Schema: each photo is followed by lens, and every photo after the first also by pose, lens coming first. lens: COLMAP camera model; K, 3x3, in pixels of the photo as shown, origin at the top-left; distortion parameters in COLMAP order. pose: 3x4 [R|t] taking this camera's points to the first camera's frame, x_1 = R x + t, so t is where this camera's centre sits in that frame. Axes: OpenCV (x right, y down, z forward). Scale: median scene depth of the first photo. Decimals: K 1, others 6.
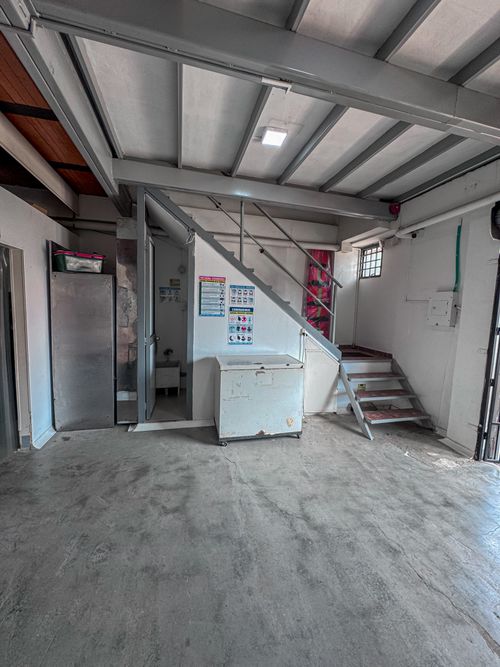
lens RADIAL K [[268.0, 0, 252.5], [0, 268.0, 331.4], [0, 0, 1]] dist [0.003579, 0.000514]
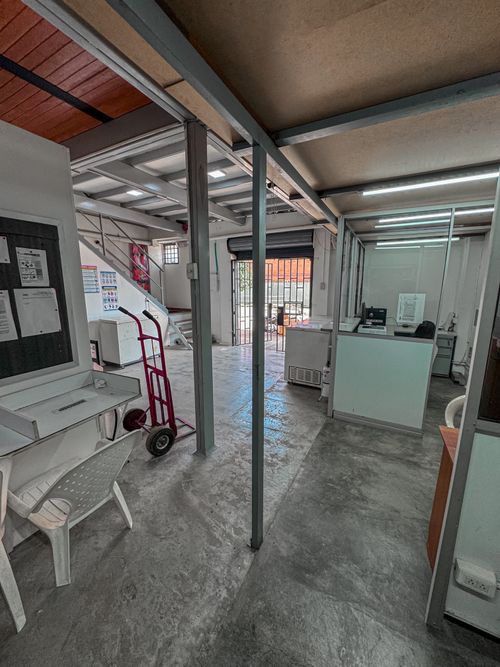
lens RADIAL K [[268.0, 0, 249.7], [0, 268.0, 332.9], [0, 0, 1]] dist [0.003579, 0.000514]
pose [[0.687114, -0.165200, 0.707519, -0.619841], [0.092301, 0.985765, 0.140529, 0.032108], [-0.720663, -0.031255, 0.692581, -0.641777]]
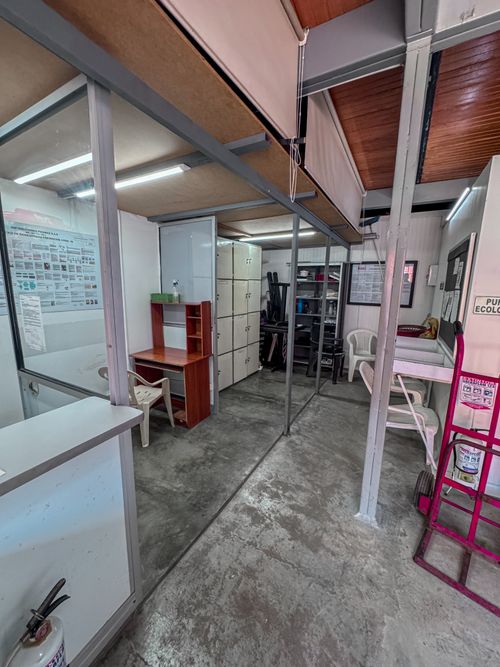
lens RADIAL K [[268.0, 0, 248.4], [0, 268.0, 333.6], [0, 0, 1]] dist [0.003579, 0.000514]
pose [[-0.704709, 0.081044, -0.704853, 0.309559], [-0.108292, 0.969528, 0.219746, 0.001169], [0.701184, 0.231187, -0.674458, 0.075137]]
